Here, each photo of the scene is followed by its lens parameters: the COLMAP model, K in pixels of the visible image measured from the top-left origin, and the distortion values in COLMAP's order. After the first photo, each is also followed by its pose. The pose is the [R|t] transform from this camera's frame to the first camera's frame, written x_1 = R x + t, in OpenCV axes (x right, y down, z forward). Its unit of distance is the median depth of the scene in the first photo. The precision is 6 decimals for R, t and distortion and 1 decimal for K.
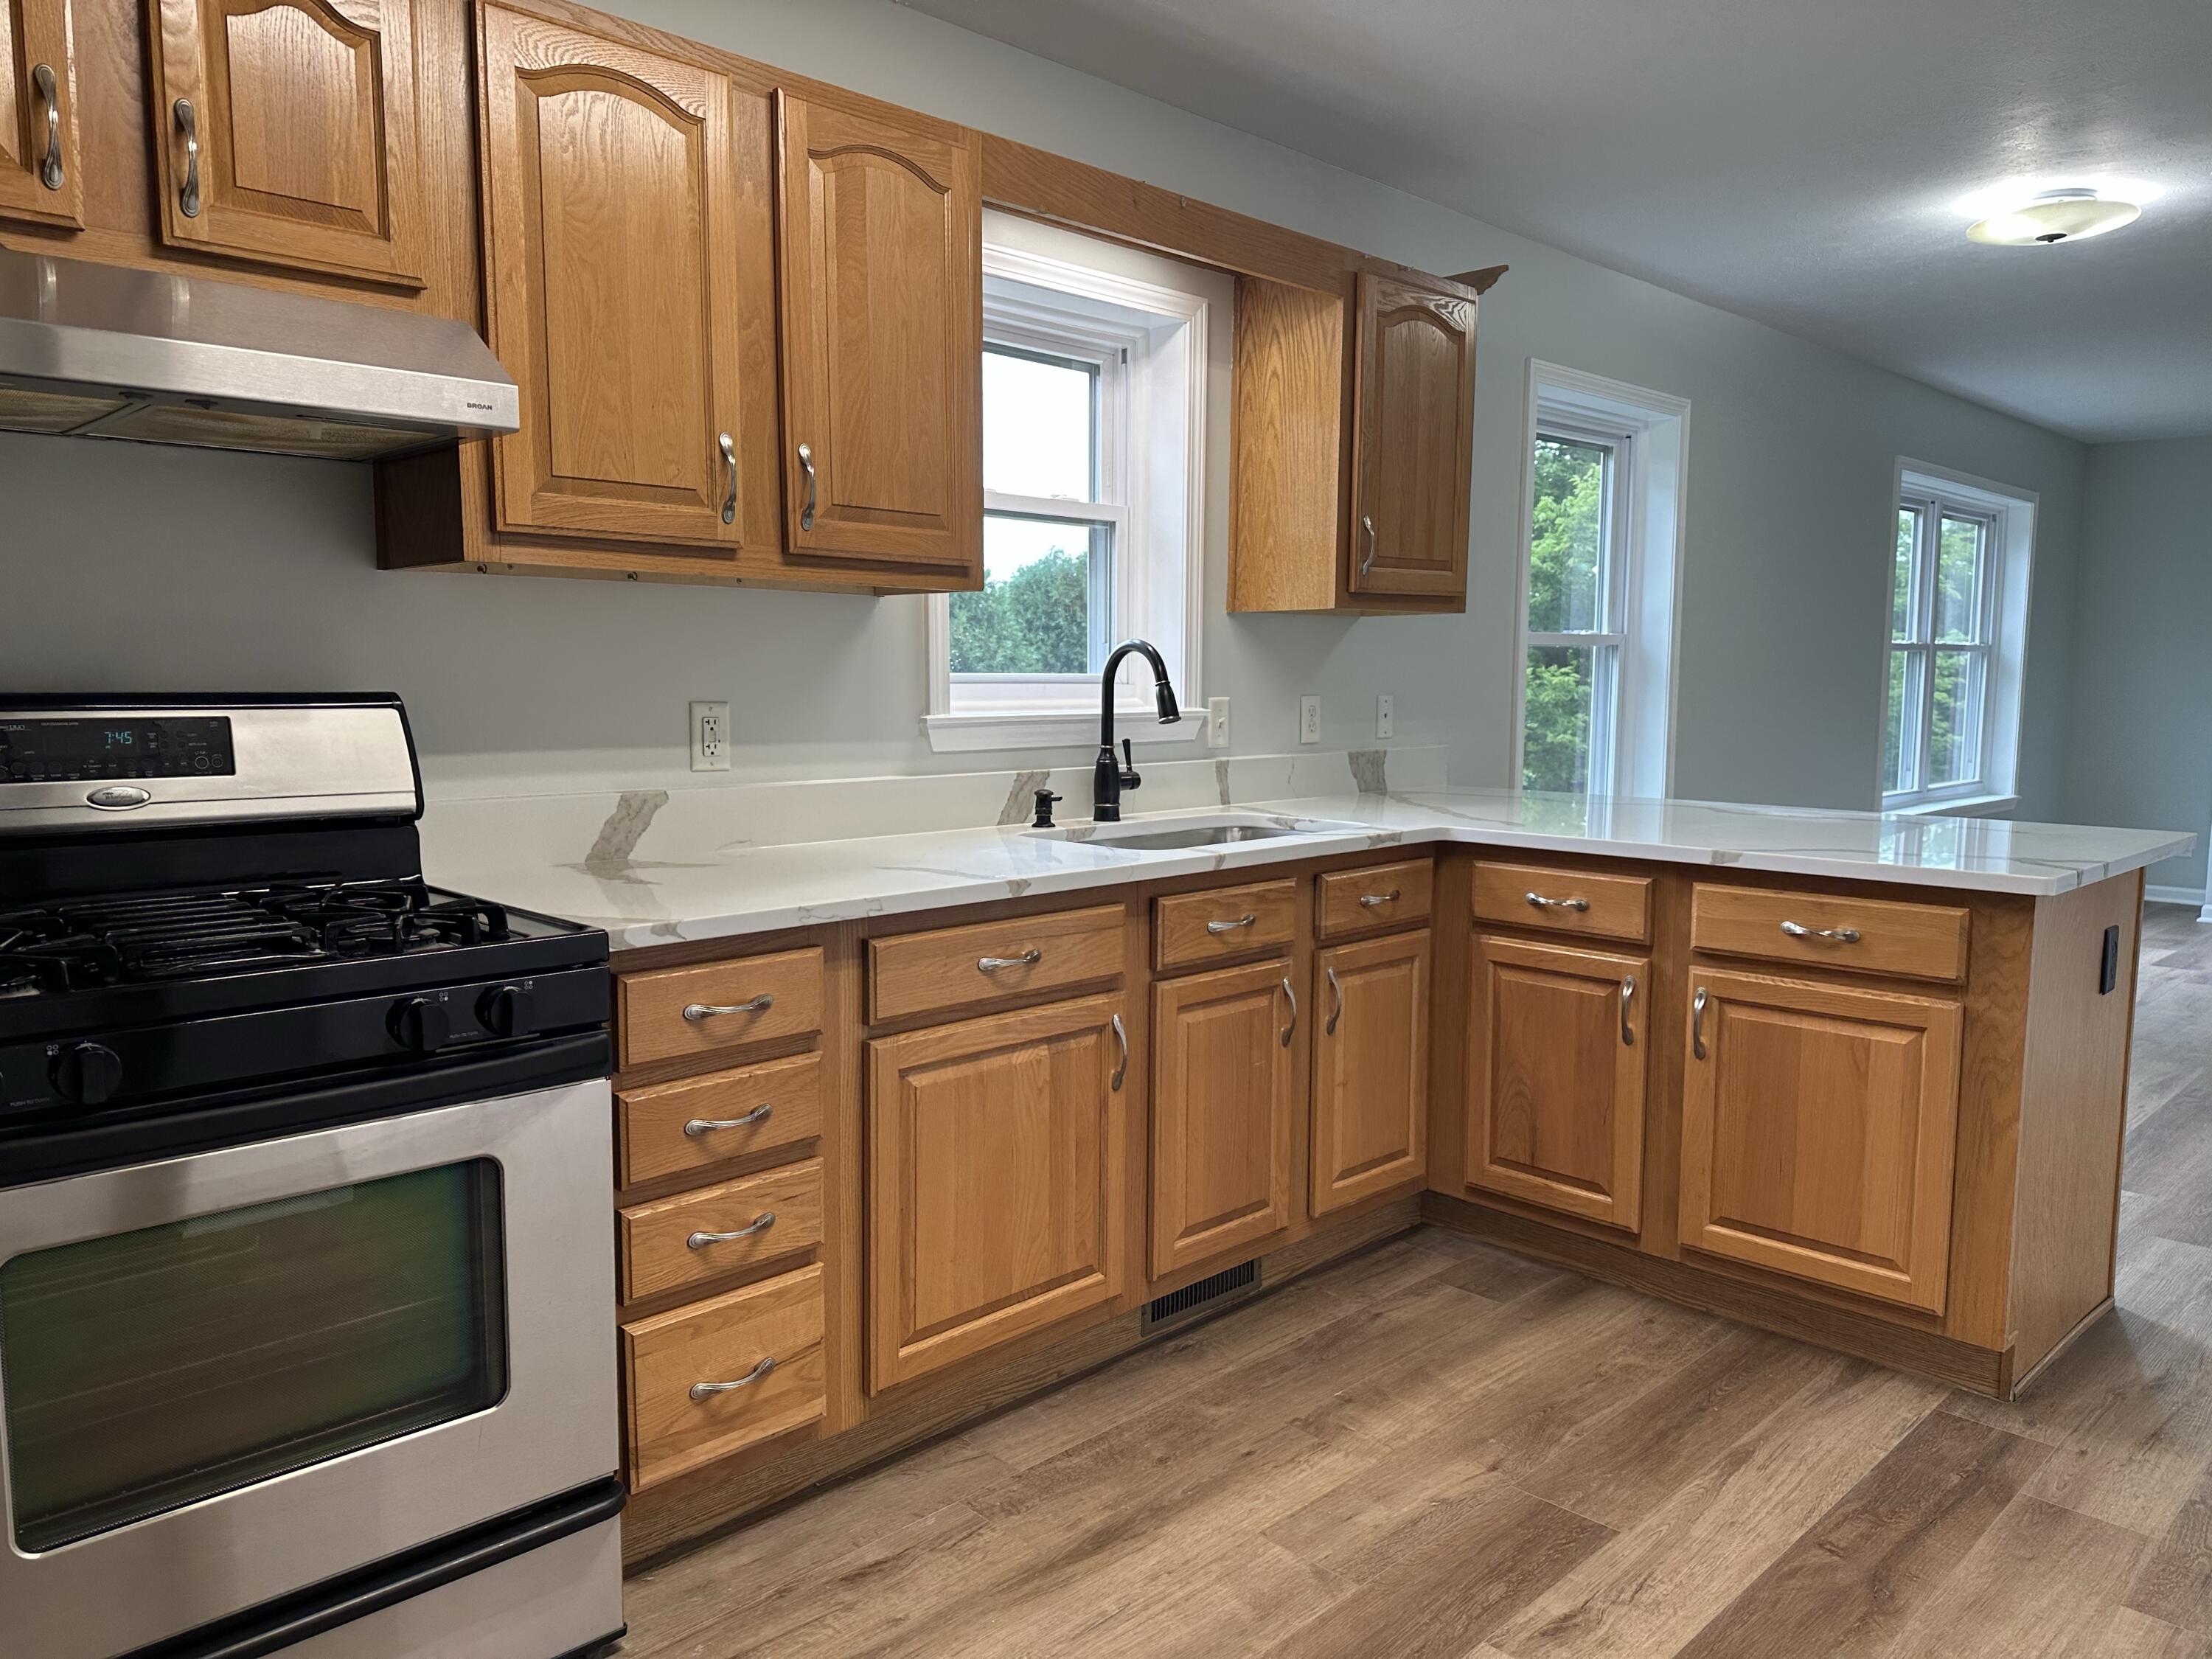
lens RADIAL K [[1556.0, 0, 1107.6], [0, 1556.0, 853.3], [0, 0, 1]] dist [0.033911, -0.004115]
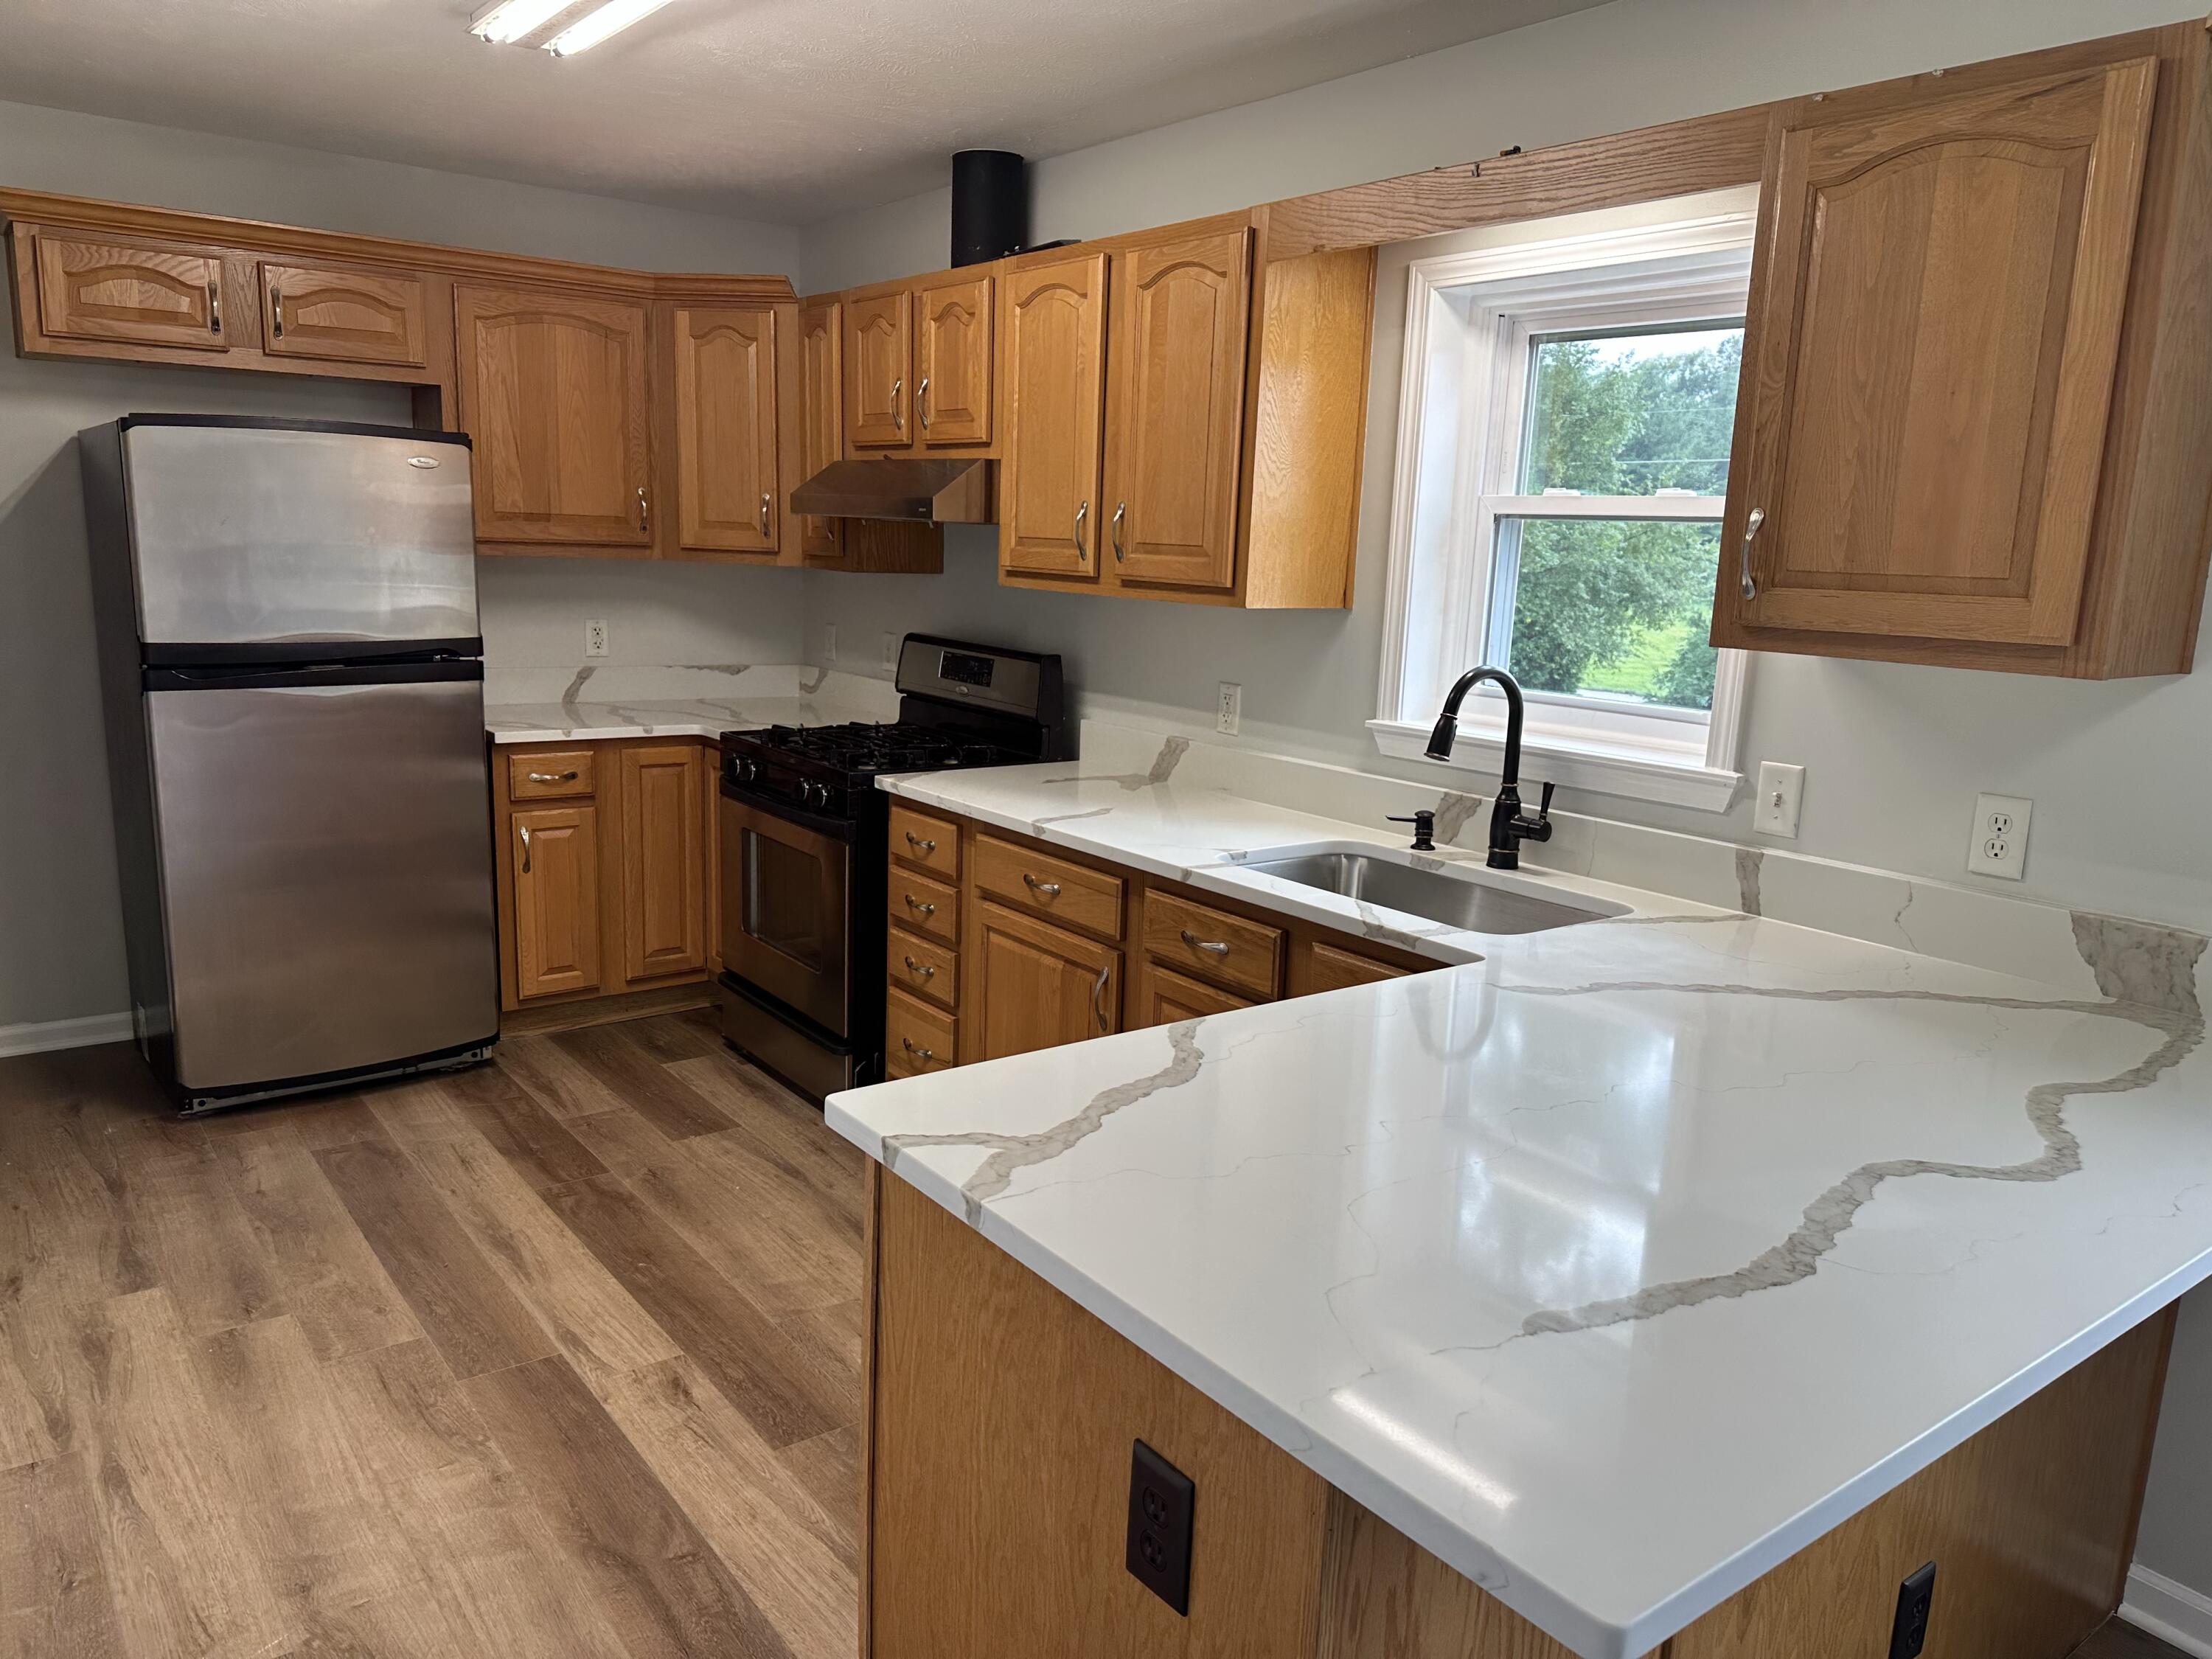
lens RADIAL K [[1559.2, 0, 1110.0], [0, 1559.2, 837.2], [0, 0, 1]] dist [0.040915, -0.003104]
pose [[-0.128858, 0.183467, -0.974544, 1.107431], [-0.154018, 0.967109, 0.202432, -0.226430], [0.979629, 0.176183, -0.096363, 1.057038]]
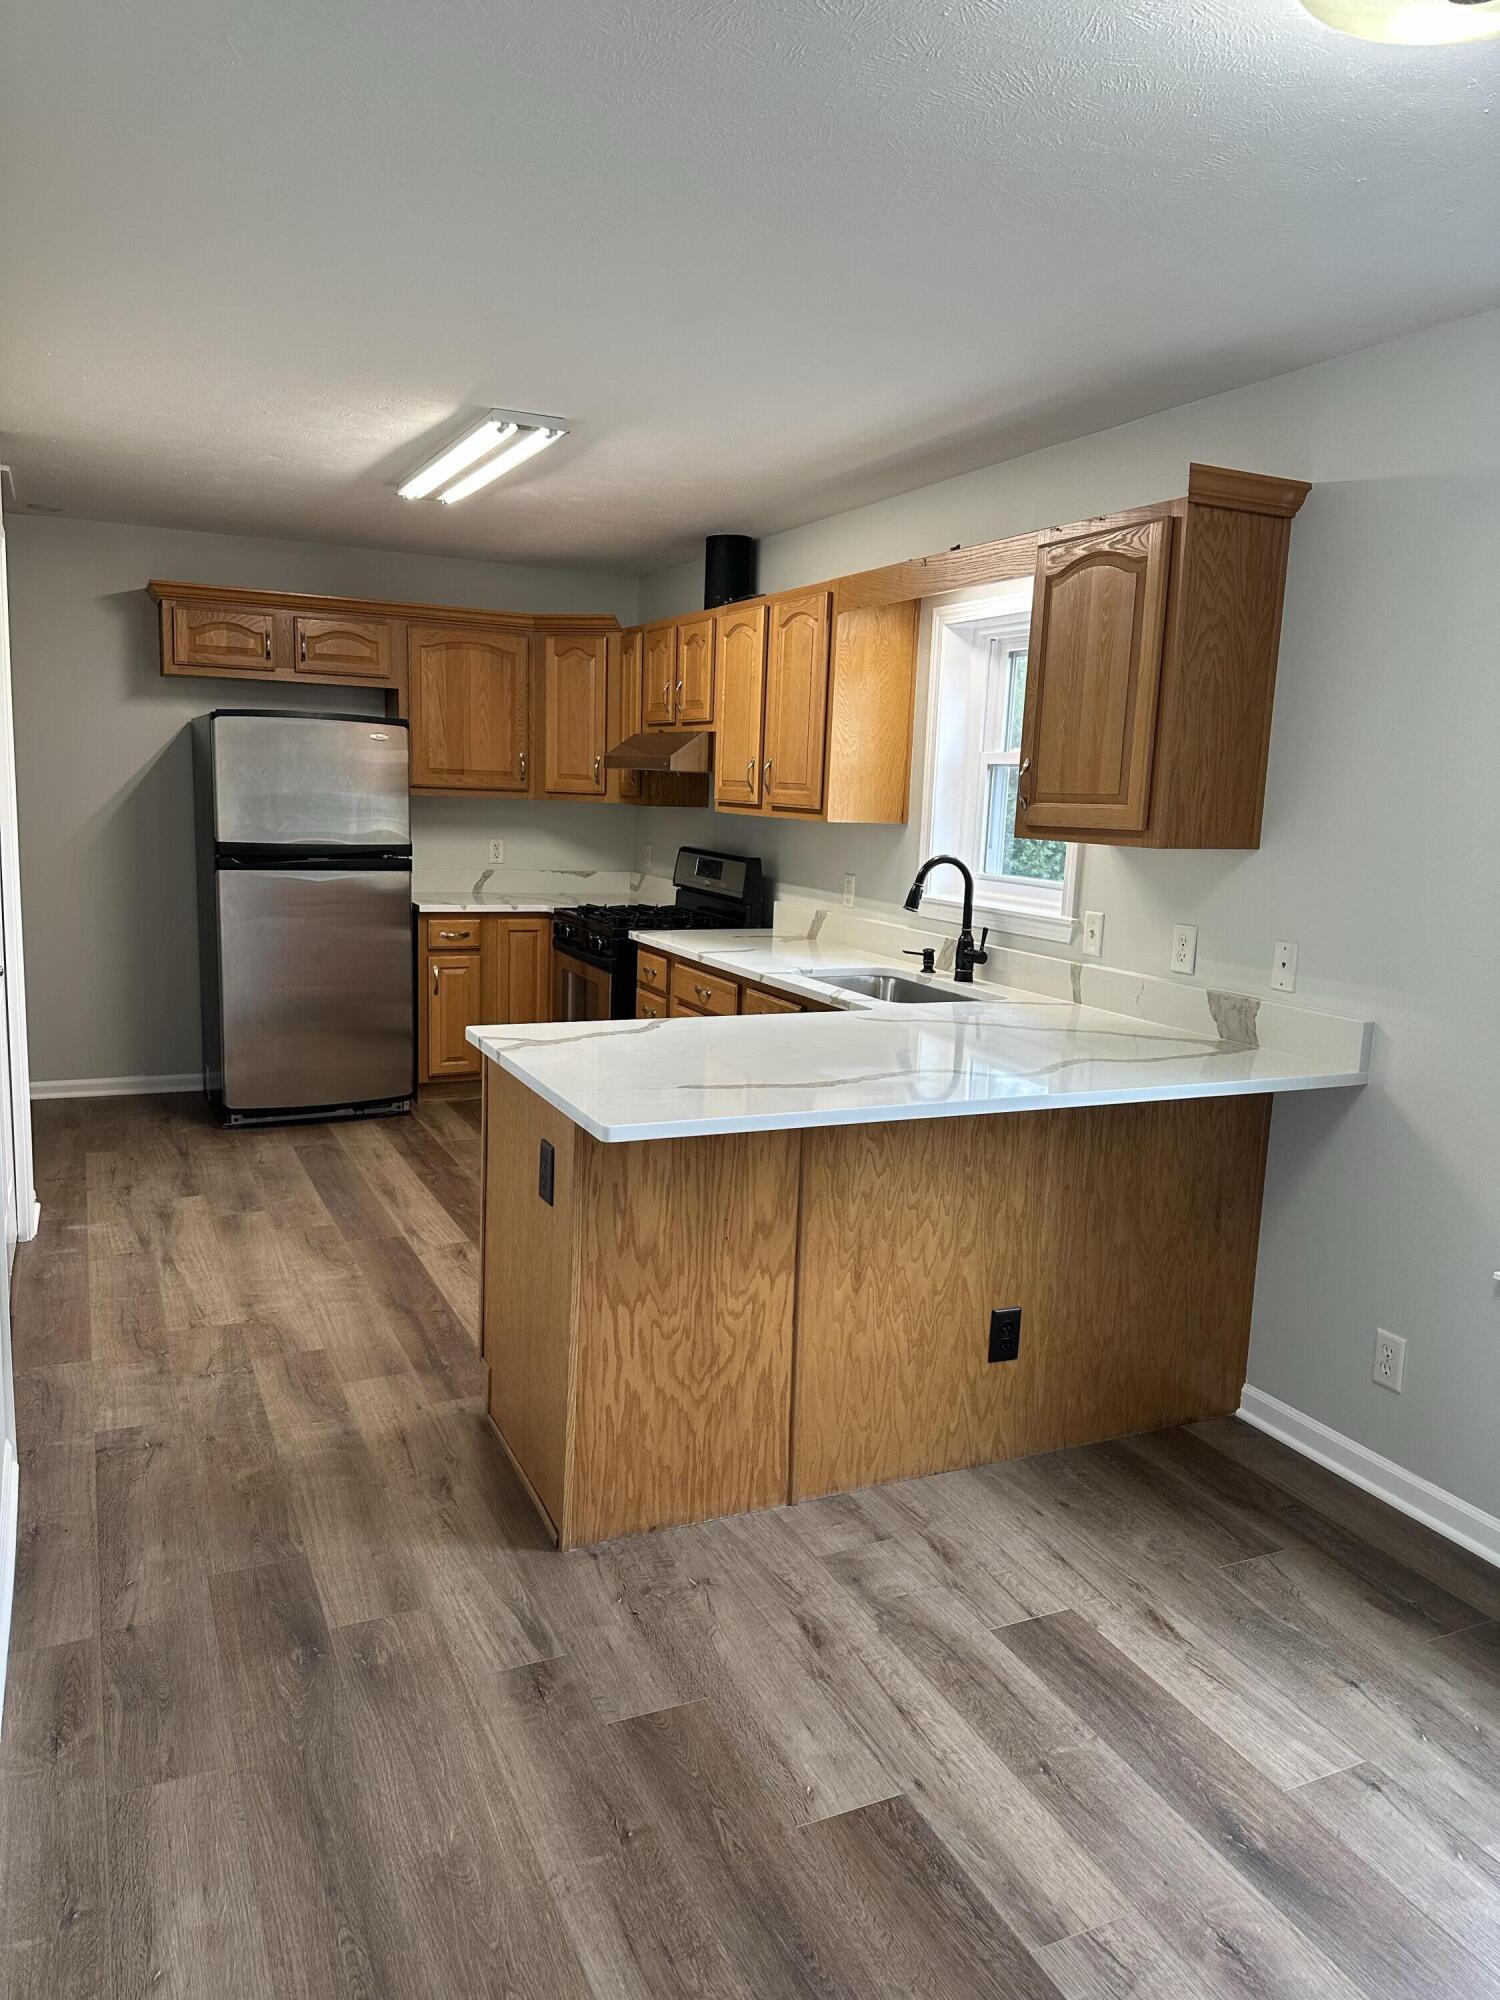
lens RADIAL K [[1394.5, 0, 750.0], [0, 1394.5, 1000.0], [0, 0, 1]] dist [0.151569, -0.002291]
pose [[-0.334736, 0.132428, -0.932960, 1.575823], [-0.146287, 0.970769, 0.190281, -0.272709], [0.930888, 0.200174, -0.305579, 1.491781]]
